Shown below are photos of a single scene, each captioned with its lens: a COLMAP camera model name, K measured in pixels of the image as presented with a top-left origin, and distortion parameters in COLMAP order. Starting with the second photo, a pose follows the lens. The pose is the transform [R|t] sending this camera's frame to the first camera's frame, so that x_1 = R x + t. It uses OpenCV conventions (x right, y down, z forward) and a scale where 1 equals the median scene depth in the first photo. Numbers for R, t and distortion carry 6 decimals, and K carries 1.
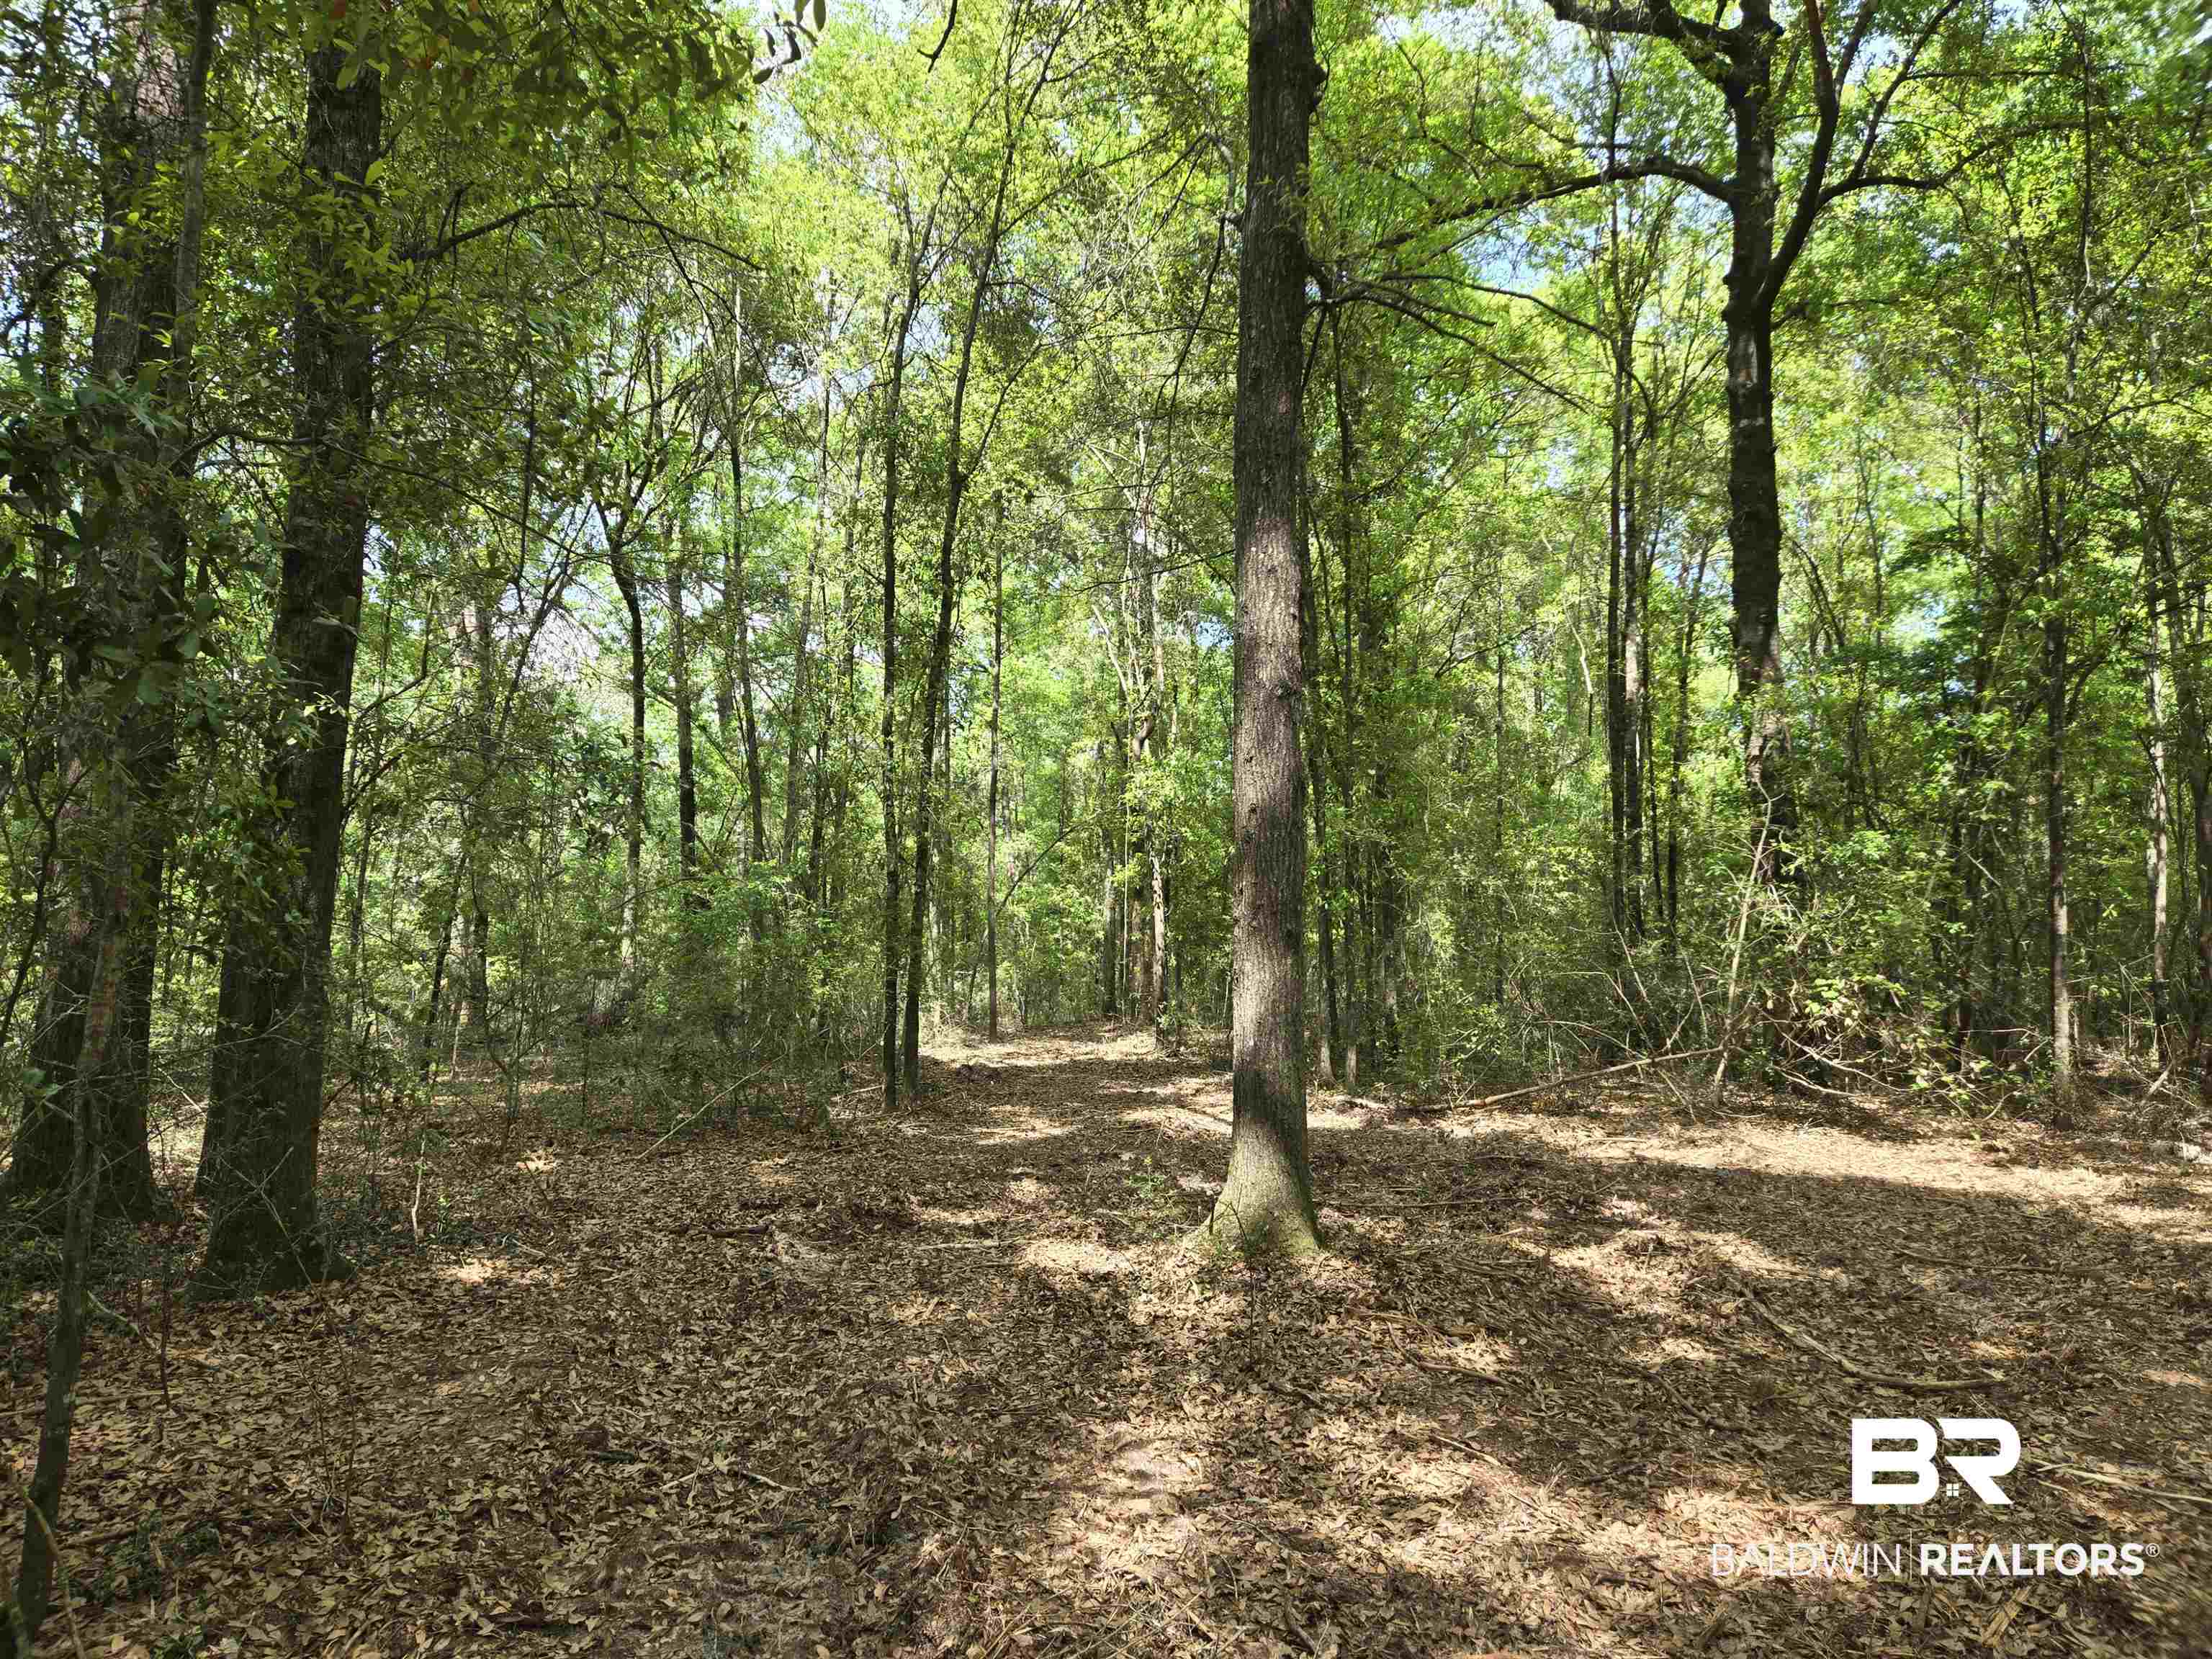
lens RADIAL K [[1324.7, 0, 1091.8], [0, 1324.7, 816.2], [0, 0, 1]] dist [-0.035583, -0.008648]
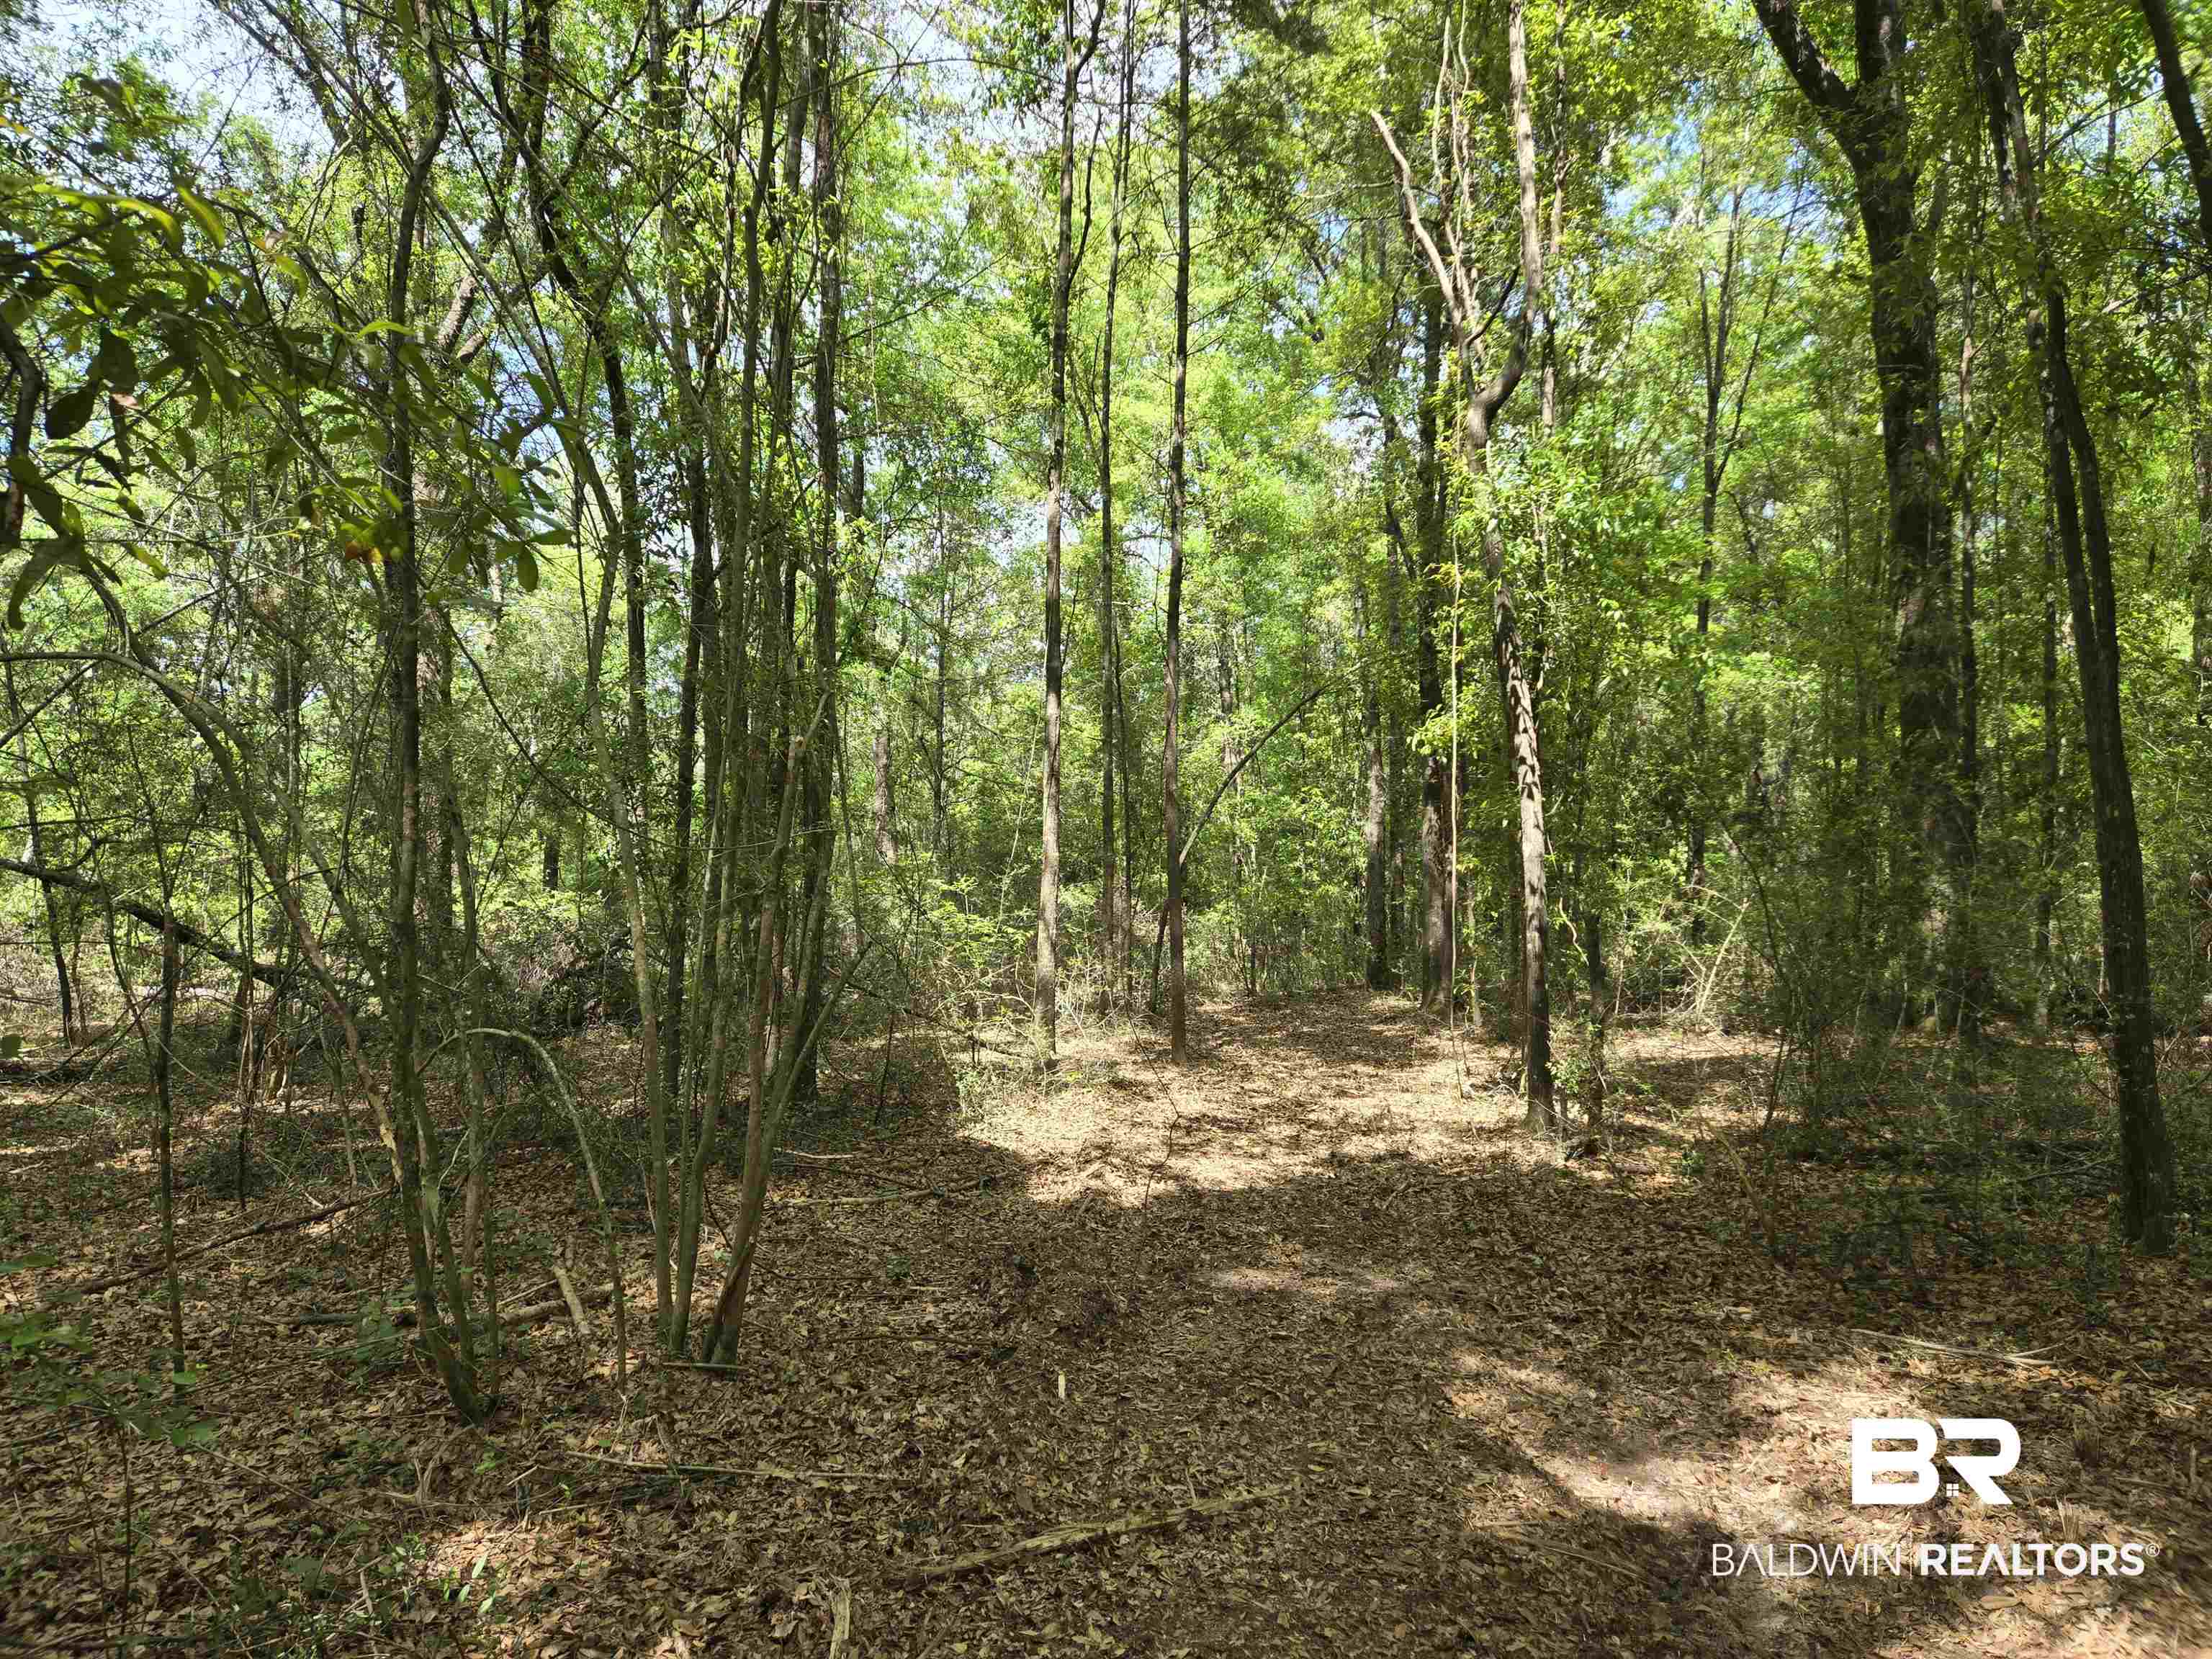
lens RADIAL K [[1324.7, 0, 1105.2], [0, 1324.7, 833.6], [0, 0, 1]] dist [-0.035583, -0.008648]
pose [[0.985216, -0.005406, -0.171231, -0.006011], [0.016738, 0.997758, 0.064804, 0.024397], [0.170497, -0.066712, 0.983097, 0.265106]]
